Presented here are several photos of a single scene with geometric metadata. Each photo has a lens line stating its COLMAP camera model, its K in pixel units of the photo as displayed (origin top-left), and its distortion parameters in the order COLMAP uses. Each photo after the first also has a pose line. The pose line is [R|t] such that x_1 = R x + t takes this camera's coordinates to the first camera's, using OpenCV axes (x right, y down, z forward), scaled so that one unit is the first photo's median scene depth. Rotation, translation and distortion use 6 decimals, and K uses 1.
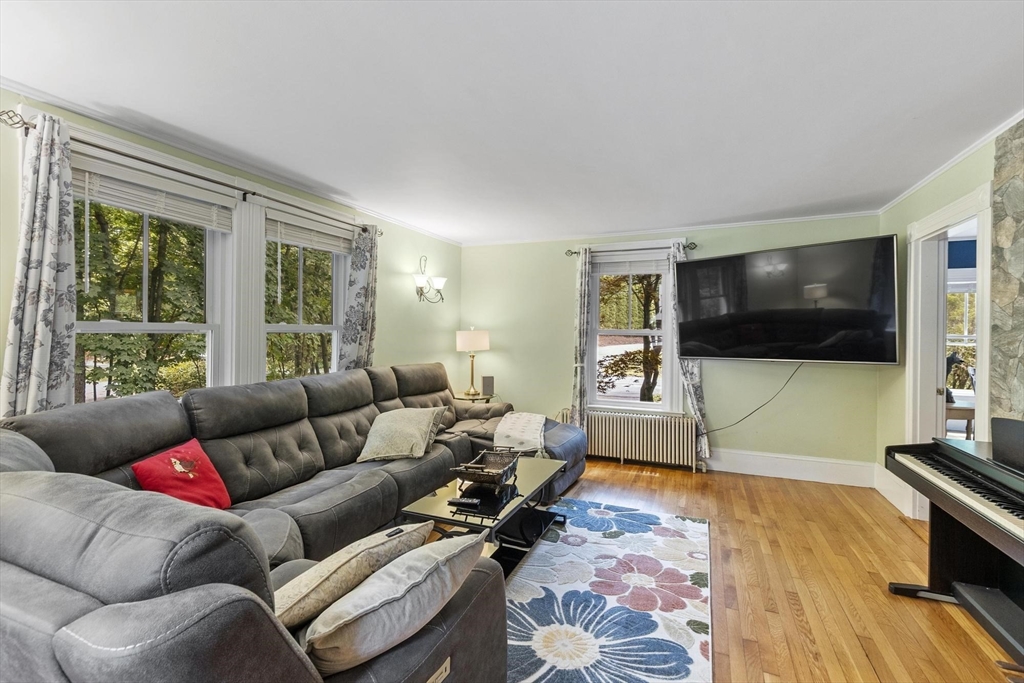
lens RADIAL K [[446.3, 0, 514.6], [0, 446.3, 332.5], [0, 0, 1]] dist [0.001336, 0.000430]
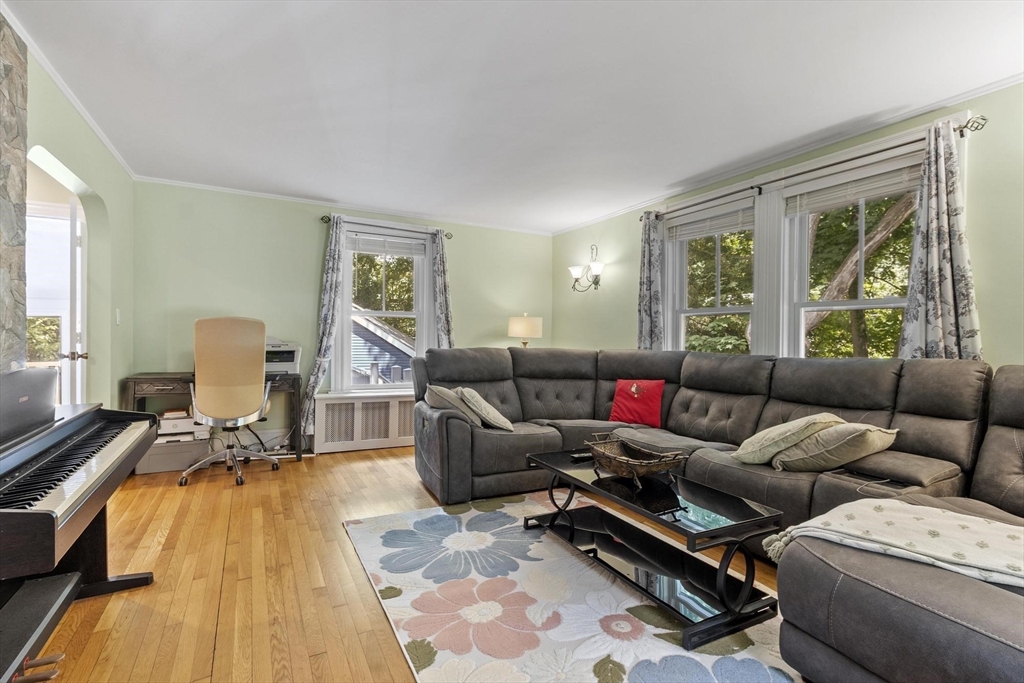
lens RADIAL K [[476.7, 0, 502.8], [0, 476.7, 338.7], [0, 0, 1]] dist [-0.002591, -0.000257]
pose [[-0.631861, -0.009718, -0.775021, 0.917337], [-0.016739, 0.999859, 0.001110, 0.097766], [0.774901, 0.013674, -0.631935, 1.588146]]
